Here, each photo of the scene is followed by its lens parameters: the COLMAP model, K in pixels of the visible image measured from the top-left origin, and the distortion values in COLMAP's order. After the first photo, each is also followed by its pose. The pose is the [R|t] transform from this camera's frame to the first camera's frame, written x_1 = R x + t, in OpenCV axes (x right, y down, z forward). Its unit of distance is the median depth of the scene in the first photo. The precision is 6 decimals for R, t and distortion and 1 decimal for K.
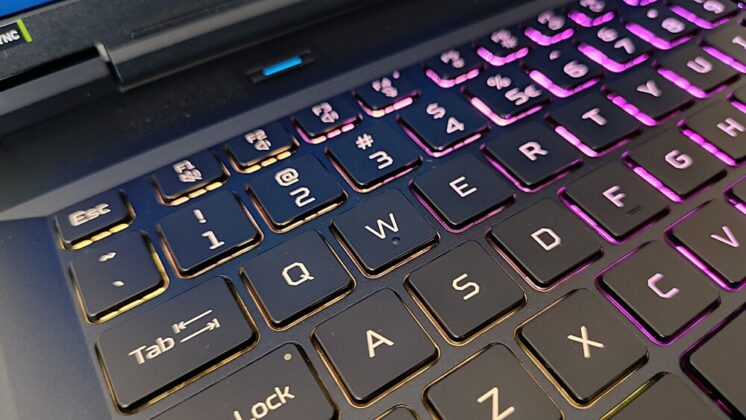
lens RADIAL K [[549.0, 0, 376.5], [0, 549.0, 212.9], [0, 0, 1]] dist [0.002829, -0.074221]
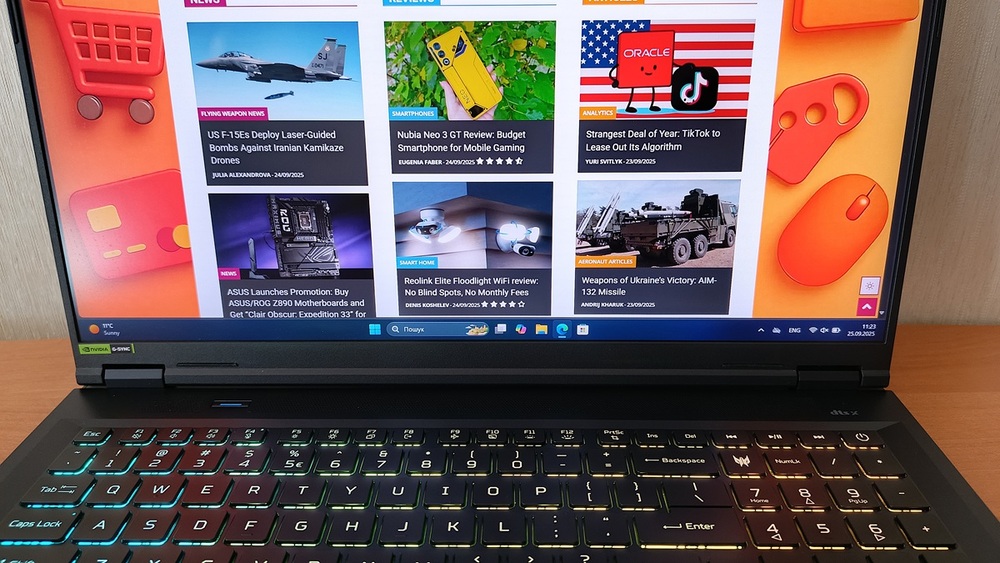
lens RADIAL K [[719.4, 0, 499.1], [0, 719.4, 264.4], [0, 0, 1]] dist [0.032549, -0.062524]
pose [[0.834462, 0.229175, -0.501151, 2.013115], [-0.427566, 0.842985, -0.326442, -0.306088], [0.347650, 0.486679, 0.801426, -1.025918]]
